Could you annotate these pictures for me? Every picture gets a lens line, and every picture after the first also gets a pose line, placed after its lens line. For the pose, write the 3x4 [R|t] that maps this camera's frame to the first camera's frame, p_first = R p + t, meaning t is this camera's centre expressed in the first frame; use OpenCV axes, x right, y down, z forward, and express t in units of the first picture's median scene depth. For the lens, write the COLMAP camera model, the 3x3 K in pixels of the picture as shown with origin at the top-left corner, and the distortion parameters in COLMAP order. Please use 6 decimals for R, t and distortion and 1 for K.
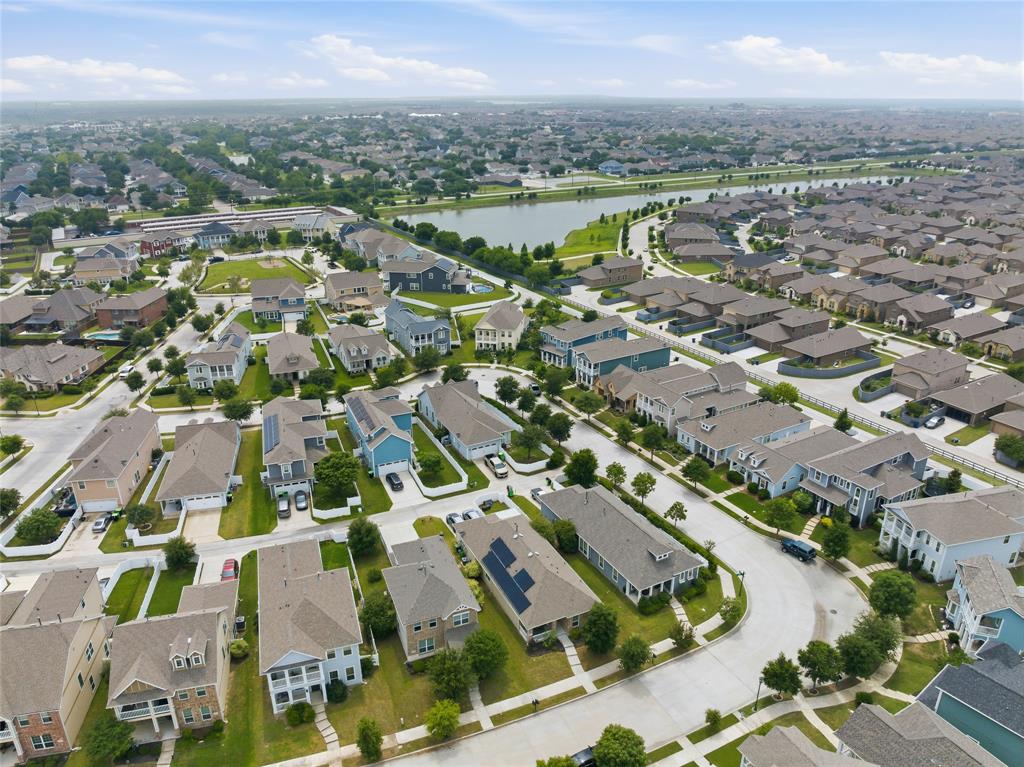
lens RADIAL K [[724.2, 0, 508.3], [0, 724.2, 385.1], [0, 0, 1]] dist [-0.036926, -0.001790]
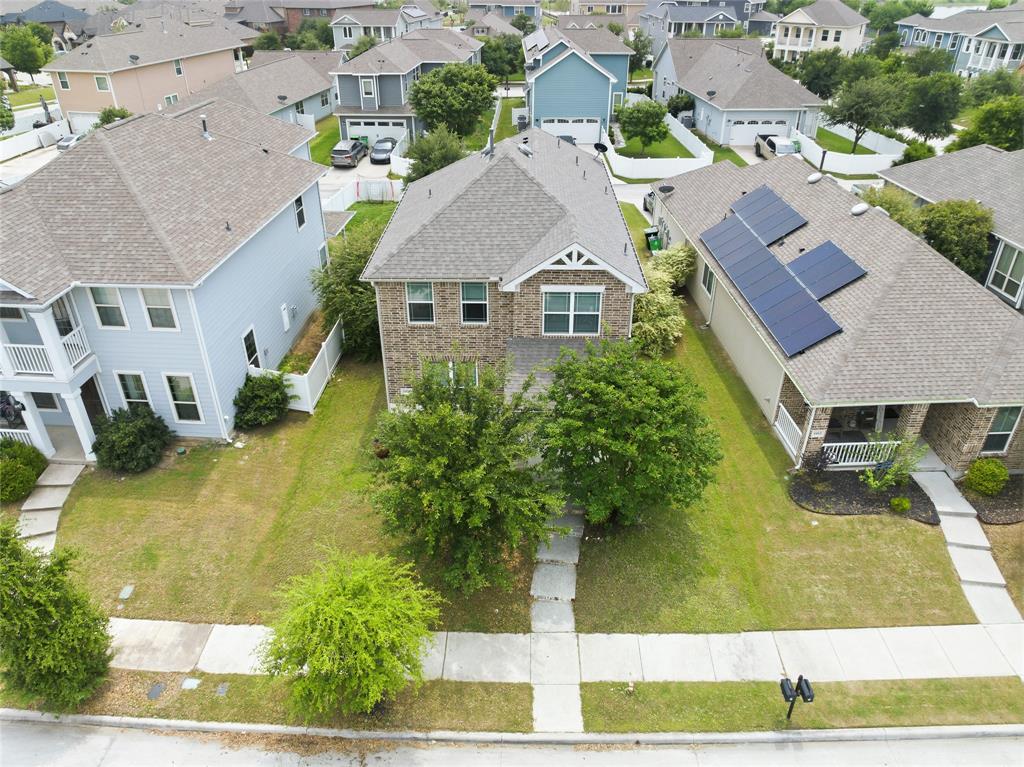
lens RADIAL K [[724.2, 0, 508.3], [0, 724.2, 385.1], [0, 0, 1]] dist [-0.036926, -0.001790]
pose [[0.921940, 0.202982, -0.329886, 0.009340], [-0.149177, 0.972064, 0.181211, 0.304735], [0.357453, -0.117854, 0.926465, 0.729619]]
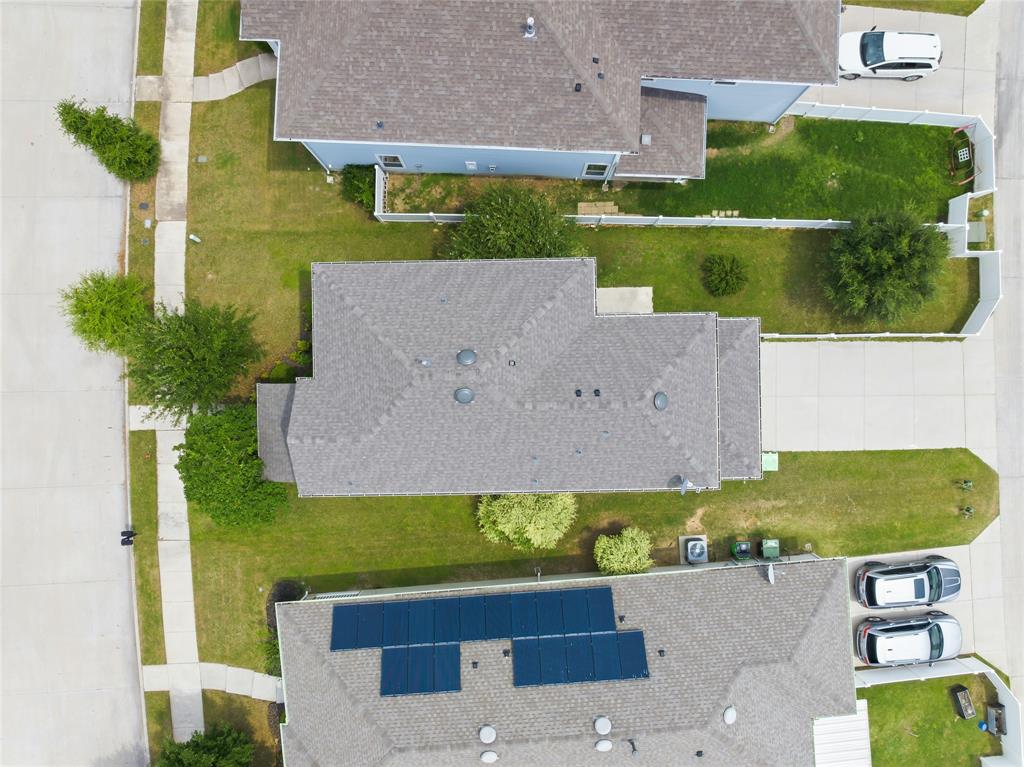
lens RADIAL K [[724.2, 0, 508.3], [0, 724.2, 385.1], [0, 0, 1]] dist [-0.036926, -0.001790]
pose [[-0.348962, 0.937137, -0.000221, -0.119294], [-0.365285, -0.135804, 0.920937, -0.021466], [0.863014, 0.321453, 0.389712, 0.935847]]
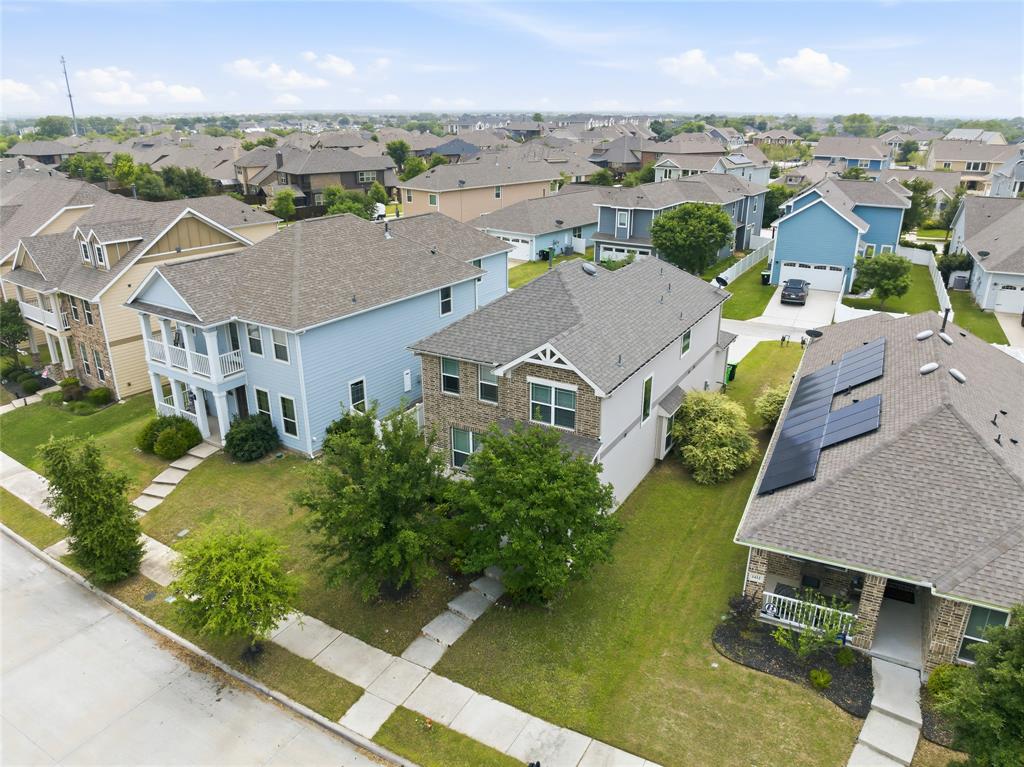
lens RADIAL K [[724.2, 0, 508.3], [0, 724.2, 385.1], [0, 0, 1]] dist [-0.036926, -0.001790]
pose [[0.615986, 0.285248, -0.734299, 0.148024], [-0.298194, 0.947207, 0.117807, 0.285210], [0.729137, 0.146396, 0.668526, 0.776354]]
